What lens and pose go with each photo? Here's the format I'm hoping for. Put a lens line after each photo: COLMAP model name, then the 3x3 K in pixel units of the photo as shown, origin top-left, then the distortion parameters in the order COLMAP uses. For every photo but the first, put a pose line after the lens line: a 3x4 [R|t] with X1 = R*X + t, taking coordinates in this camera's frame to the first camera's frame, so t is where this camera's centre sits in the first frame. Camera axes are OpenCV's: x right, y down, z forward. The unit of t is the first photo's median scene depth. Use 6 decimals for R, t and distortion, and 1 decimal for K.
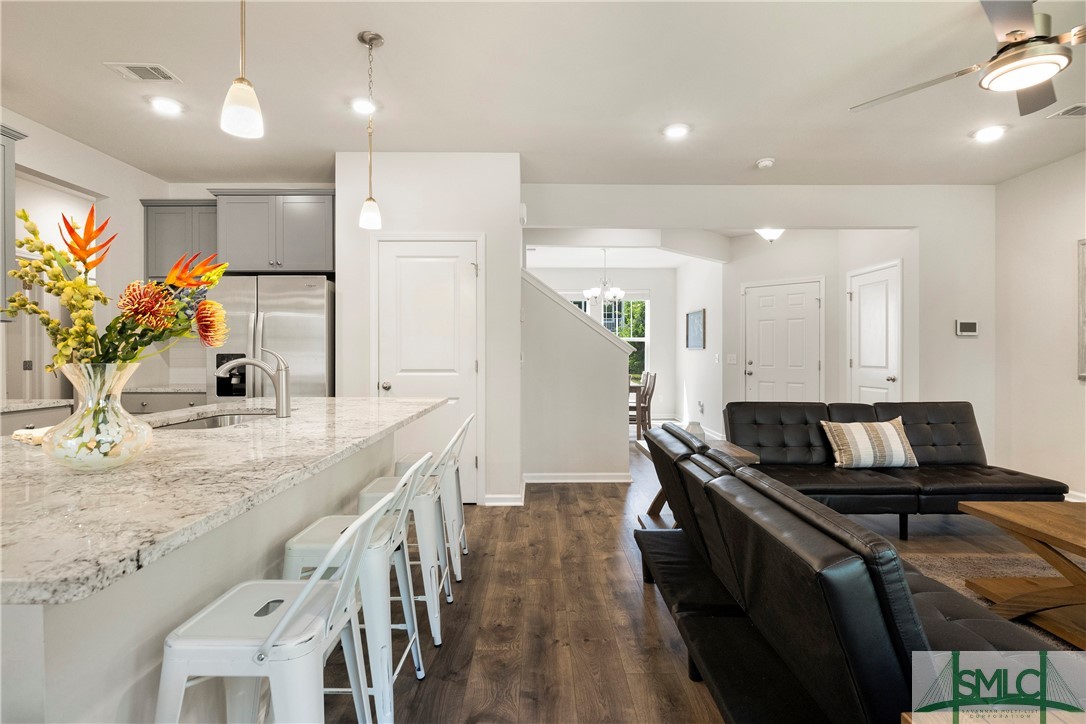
lens RADIAL K [[531.4, 0, 543.2], [0, 531.4, 356.5], [0, 0, 1]] dist [-0.001157, 0.000267]
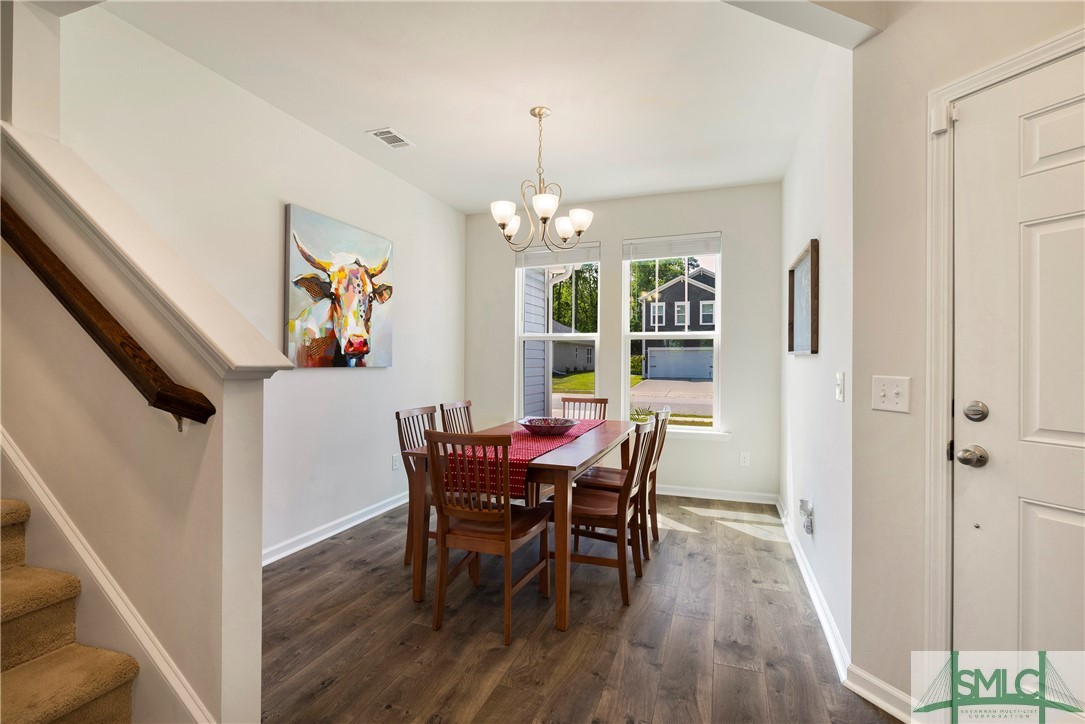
lens RADIAL K [[495.7, 0, 539.2], [0, 495.7, 354.4], [0, 0, 1]] dist [-0.008654, 0.000231]
pose [[0.937887, 0.003564, -0.346923, 0.575669], [-0.009212, 0.999851, -0.014631, -0.018127], [0.346819, 0.016918, 0.937780, 1.477973]]
